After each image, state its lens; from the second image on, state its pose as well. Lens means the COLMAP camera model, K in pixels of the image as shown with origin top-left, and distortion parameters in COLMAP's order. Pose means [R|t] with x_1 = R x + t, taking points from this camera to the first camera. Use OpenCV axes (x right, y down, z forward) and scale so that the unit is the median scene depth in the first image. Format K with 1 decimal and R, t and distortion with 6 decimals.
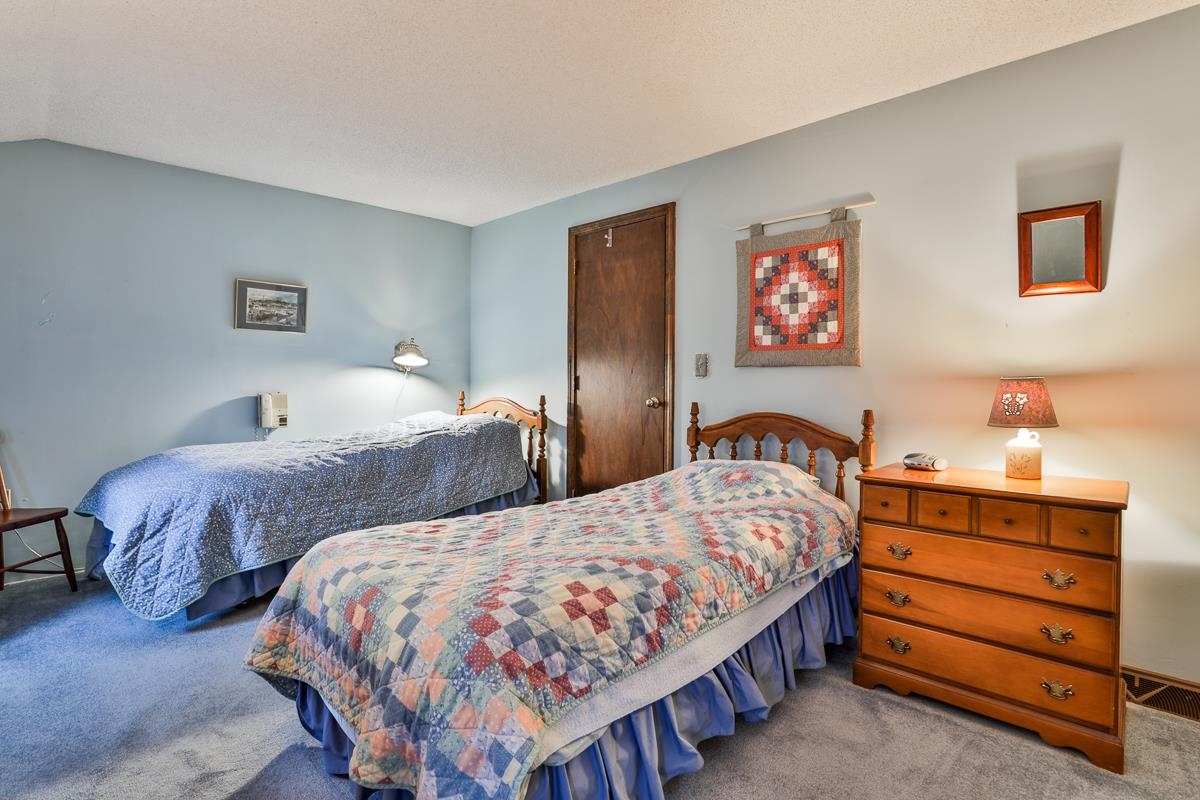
lens RADIAL K [[606.1, 0, 599.0], [0, 606.1, 388.3], [0, 0, 1]] dist [-0.023566, 0.005642]
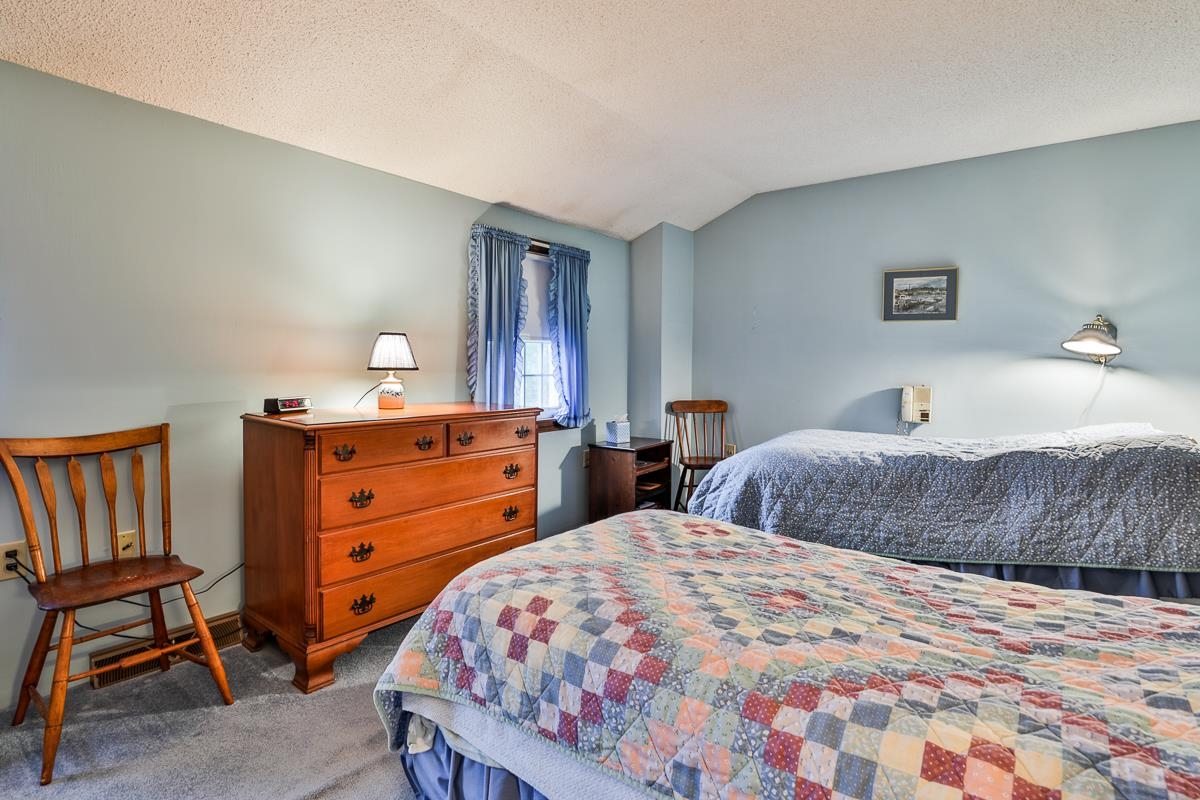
lens RADIAL K [[606.1, 0, 602.3], [0, 606.1, 388.3], [0, 0, 1]] dist [-0.023566, 0.005642]
pose [[0.132657, 0.037701, -0.990445, 0.343342], [-0.026307, 0.999058, 0.034505, -0.008512], [0.990813, 0.021479, 0.133524, 0.396110]]
